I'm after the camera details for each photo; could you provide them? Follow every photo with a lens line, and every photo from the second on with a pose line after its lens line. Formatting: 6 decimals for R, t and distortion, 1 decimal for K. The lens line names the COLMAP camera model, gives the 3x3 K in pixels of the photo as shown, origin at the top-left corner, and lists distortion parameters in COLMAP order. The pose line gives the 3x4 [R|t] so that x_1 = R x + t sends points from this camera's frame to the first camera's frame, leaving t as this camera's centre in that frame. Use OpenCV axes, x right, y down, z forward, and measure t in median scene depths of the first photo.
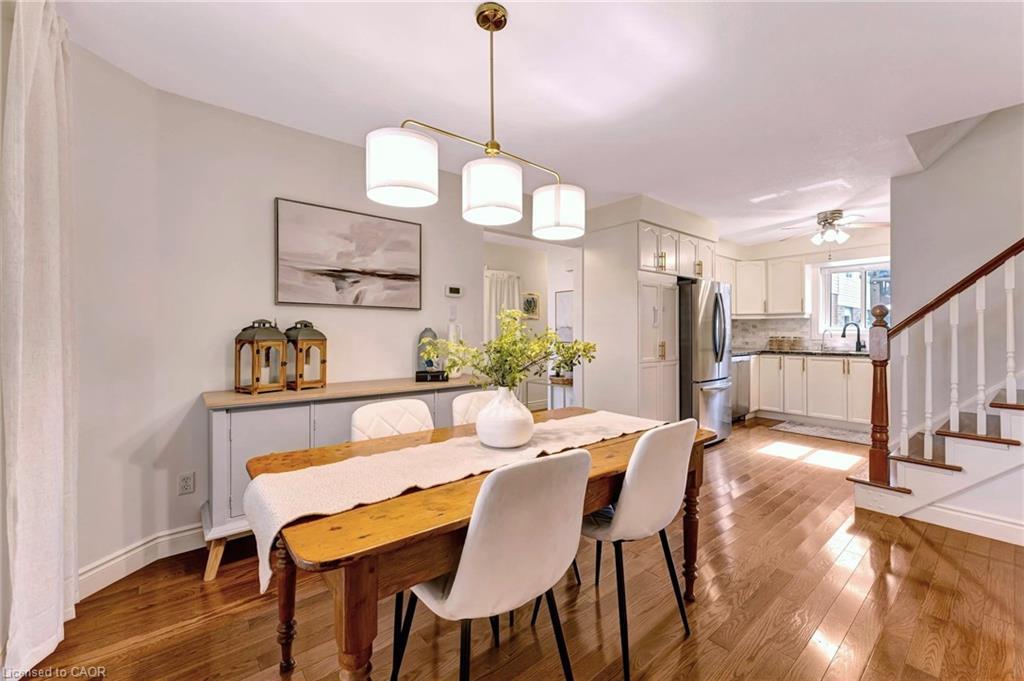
lens RADIAL K [[417.8, 0, 513.2], [0, 417.8, 333.5], [0, 0, 1]] dist [0.003534, 0.000399]
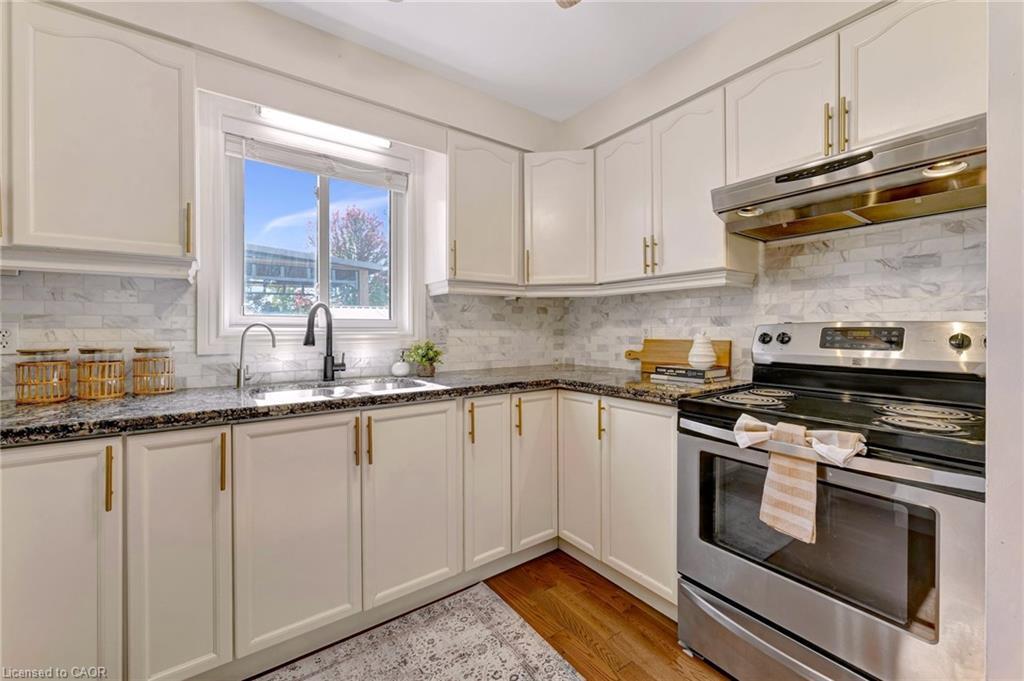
lens RADIAL K [[417.8, 0, 514.2], [0, 417.8, 333.8], [0, 0, 1]] dist [0.003534, 0.000399]
pose [[0.075785, -0.009151, 0.997082, 0.418219], [0.003507, 0.999954, 0.008911, -0.002088], [-0.997118, 0.002821, 0.075813, 0.735459]]
